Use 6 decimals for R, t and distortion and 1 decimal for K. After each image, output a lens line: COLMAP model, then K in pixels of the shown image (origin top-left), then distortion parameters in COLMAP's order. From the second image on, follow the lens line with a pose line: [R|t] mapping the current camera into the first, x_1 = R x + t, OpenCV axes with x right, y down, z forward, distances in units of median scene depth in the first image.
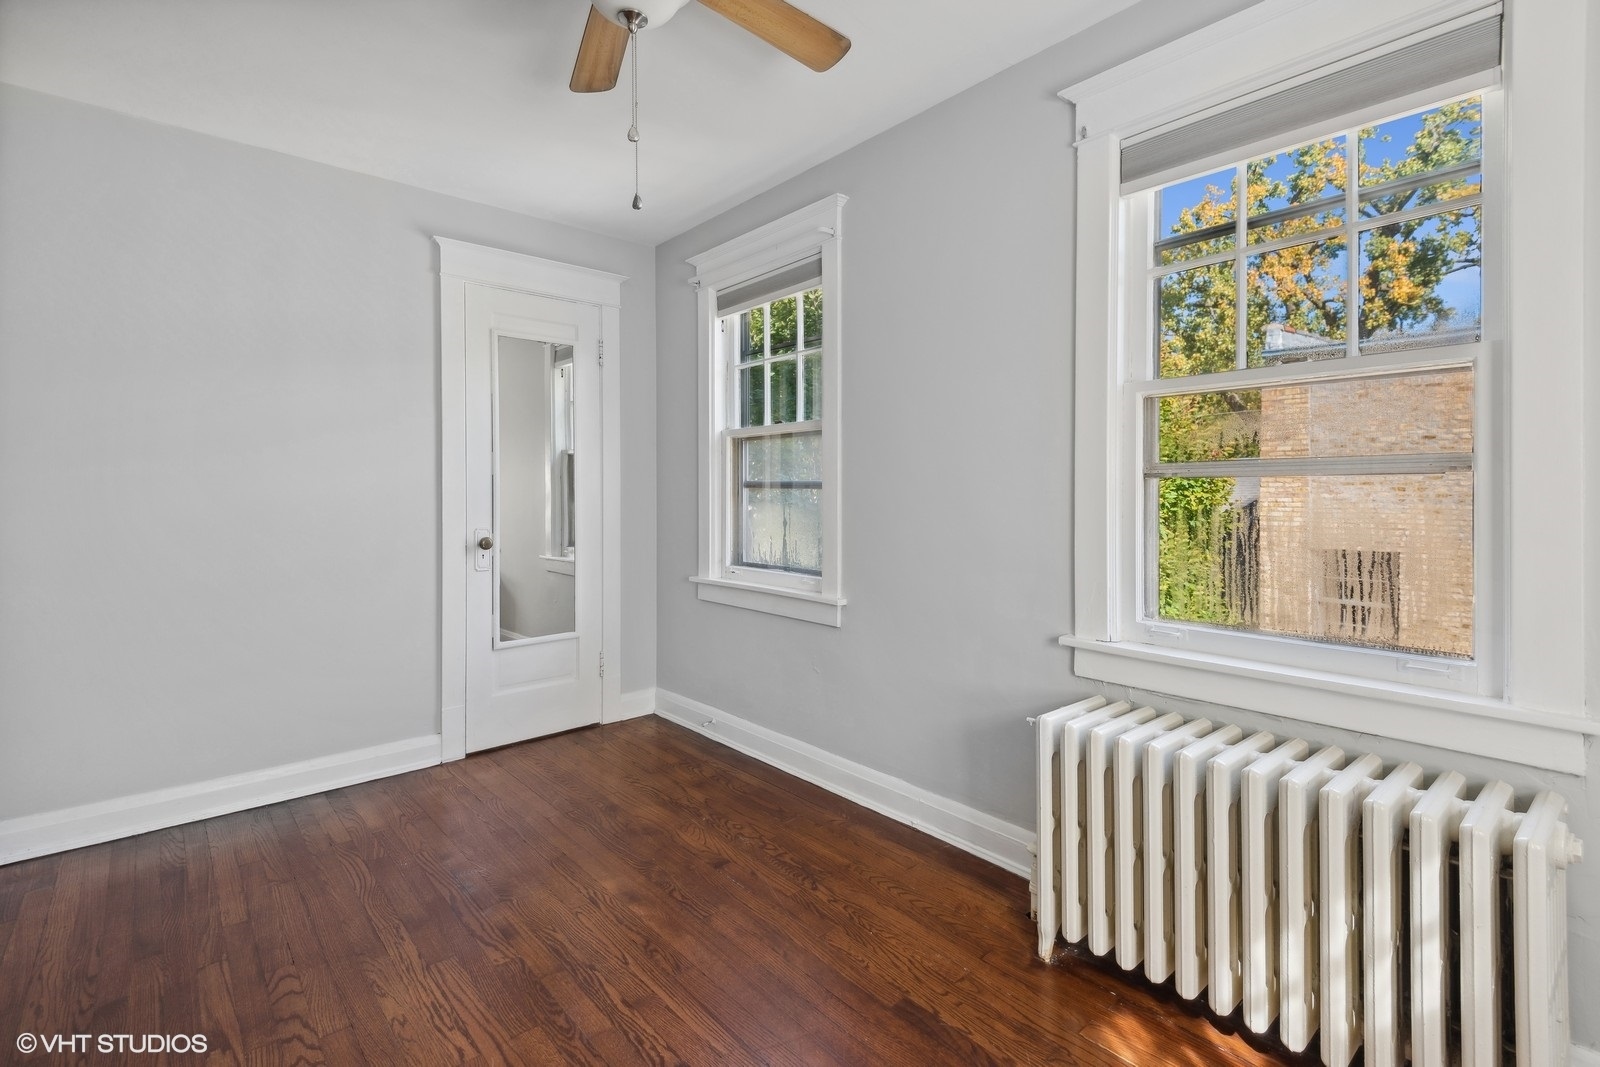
lens RADIAL K [[737.5, 0, 798.0], [0, 737.5, 489.2], [0, 0, 1]] dist [0.026405, -0.011784]
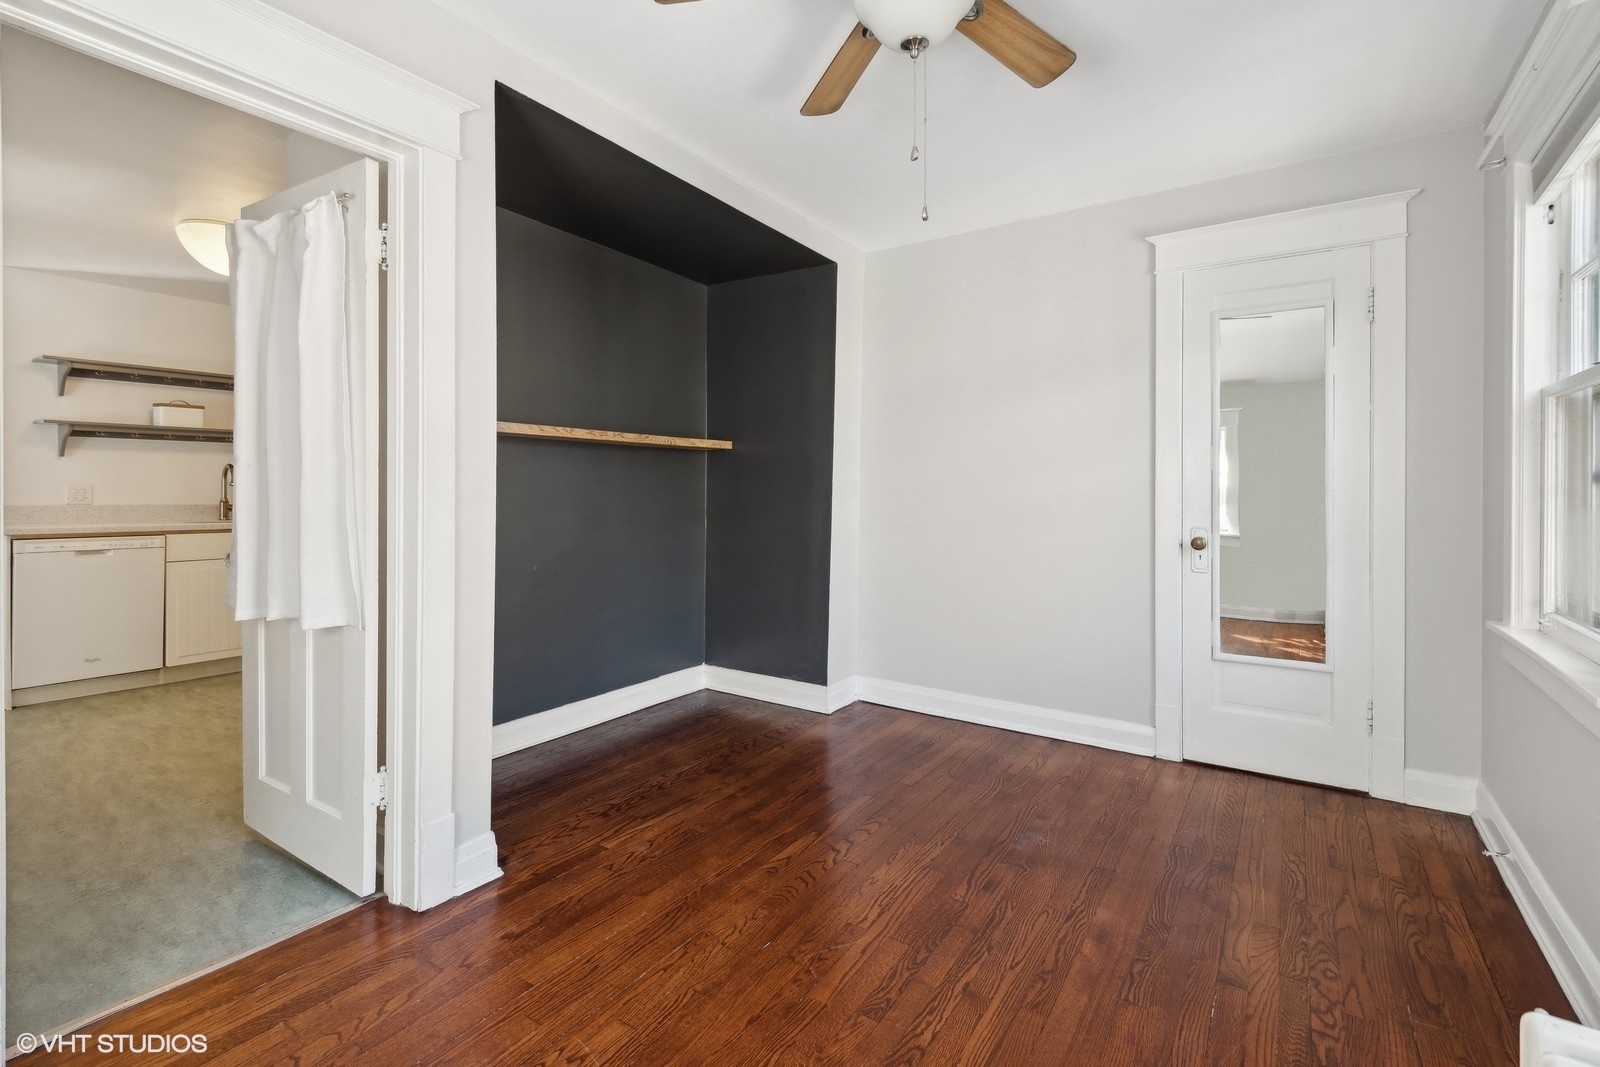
lens RADIAL K [[737.5, 0, 798.0], [0, 737.5, 489.2], [0, 0, 1]] dist [0.026405, -0.011784]
pose [[0.249155, 0.004337, -0.968454, 0.478654], [0.000768, 0.999989, 0.004676, -0.000422], [0.968463, -0.001909, 0.249149, 0.354654]]
